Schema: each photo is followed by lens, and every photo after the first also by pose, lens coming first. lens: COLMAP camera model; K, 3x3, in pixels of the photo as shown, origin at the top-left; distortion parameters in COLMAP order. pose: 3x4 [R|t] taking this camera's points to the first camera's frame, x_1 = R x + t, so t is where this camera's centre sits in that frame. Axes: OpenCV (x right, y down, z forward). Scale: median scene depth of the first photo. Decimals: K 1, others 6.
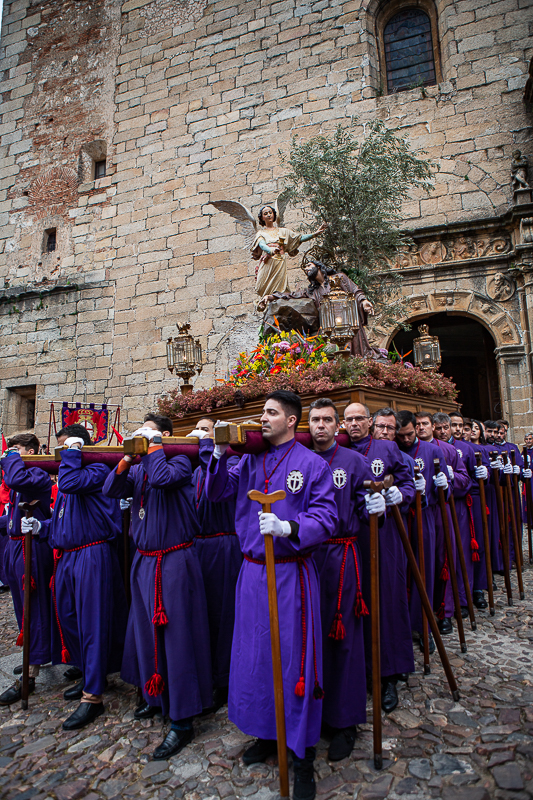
lens RADIAL K [[546.0, 0, 265.4], [0, 546.0, 403.3], [0, 0, 1]] dist [-0.108196, 0.075560]
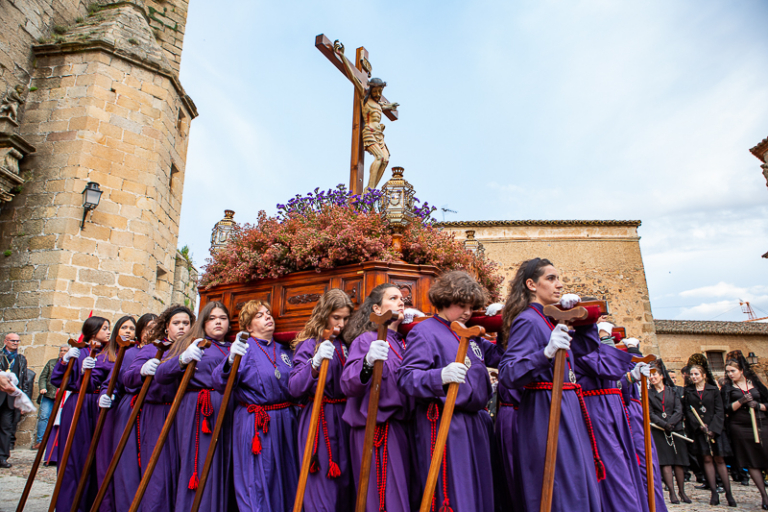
lens RADIAL K [[524.2, 0, 385.4], [0, 524.2, 258.7], [0, 0, 1]] dist [-0.108196, 0.075560]
pose [[-0.245075, 0.337030, 0.909037, -0.408633], [-0.125820, 0.918645, -0.374513, 0.105216], [-0.961305, -0.206159, -0.182732, 0.322417]]
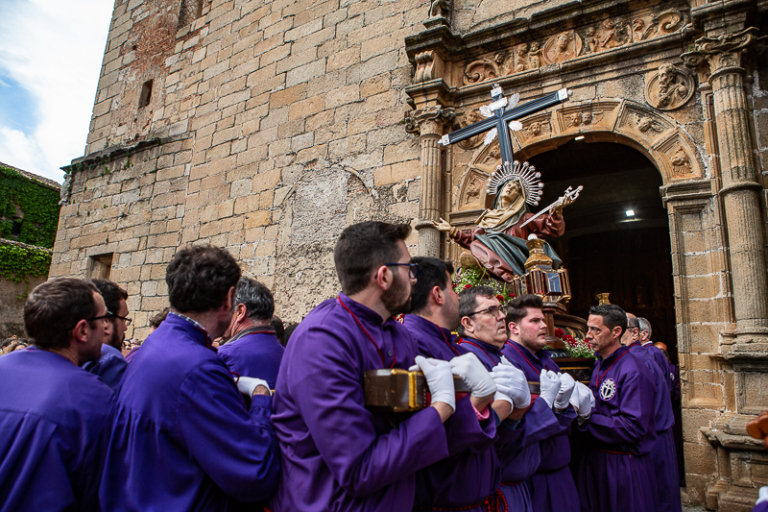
lens RADIAL K [[524.2, 0, 385.4], [0, 524.2, 258.7], [0, 0, 1]] dist [-0.108196, 0.075560]
pose [[0.972486, 0.009627, -0.232764, 0.208864], [-0.022732, 0.998299, -0.053687, 0.010220], [0.231851, 0.057501, 0.971050, 0.303030]]
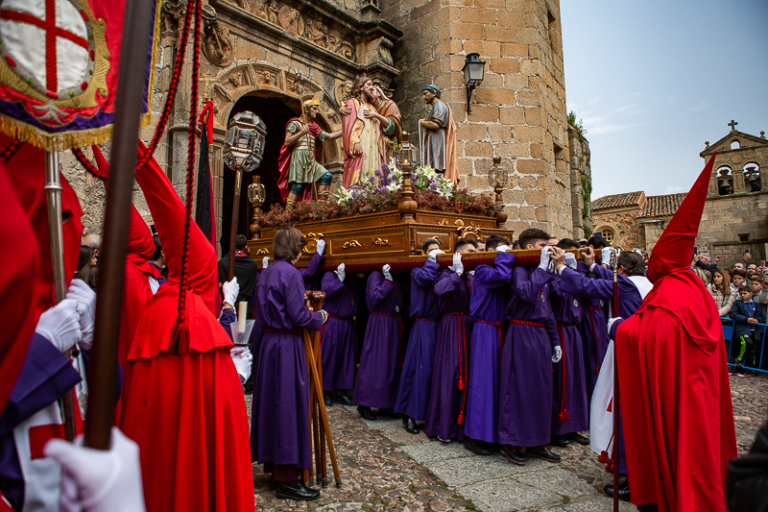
lens RADIAL K [[524.2, 0, 385.4], [0, 524.2, 258.7], [0, 0, 1]] dist [-0.108196, 0.075560]
pose [[0.369745, 0.095356, 0.924227, -0.247414], [-0.147308, 0.988155, -0.043020, 0.062305], [-0.917382, -0.120240, 0.379412, 0.455976]]
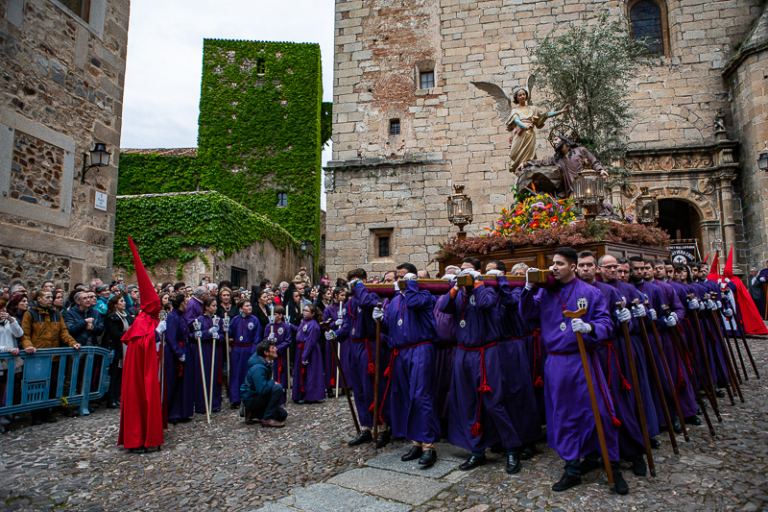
lens RADIAL K [[524.2, 0, 385.4], [0, 524.2, 258.7], [0, 0, 1]] dist [-0.108196, 0.075560]
pose [[0.994081, 0.028264, 0.104896, -0.624042], [-0.033106, 0.998451, 0.044709, -0.013478], [-0.103470, -0.047917, 0.993478, -0.454982]]
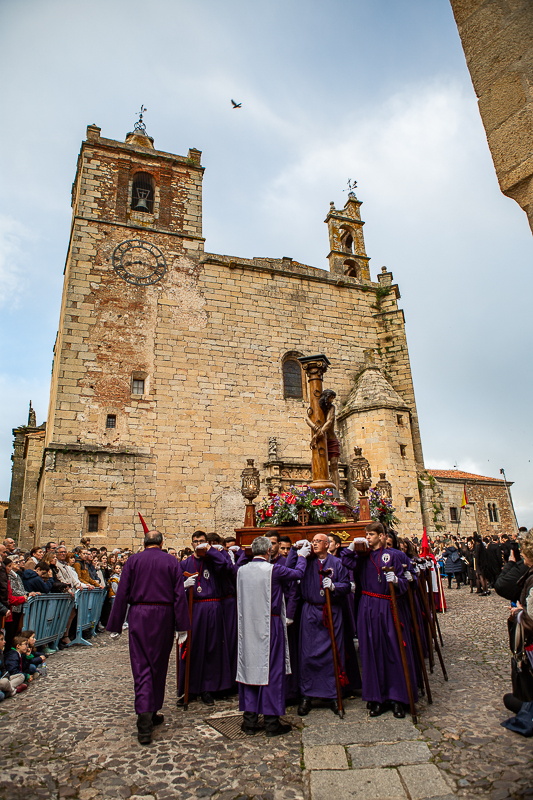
lens RADIAL K [[546.0, 0, 265.4], [0, 546.0, 403.3], [0, 0, 1]] dist [-0.108196, 0.075560]
pose [[0.770641, 0.205445, 0.603245, -1.199293], [-0.077933, 0.969887, -0.230751, 0.002764], [-0.632486, 0.130814, 0.763446, -0.724373]]
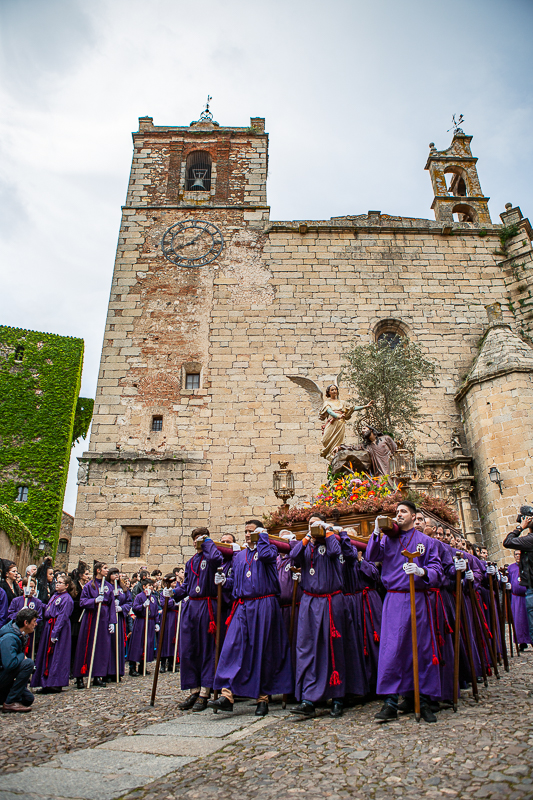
lens RADIAL K [[546.0, 0, 265.4], [0, 546.0, 403.3], [0, 0, 1]] dist [-0.108196, 0.075560]
pose [[0.937753, 0.153977, 0.311305, -0.653790], [-0.065118, 0.958404, -0.277886, 0.032395], [-0.341144, 0.240317, 0.908773, -0.480467]]
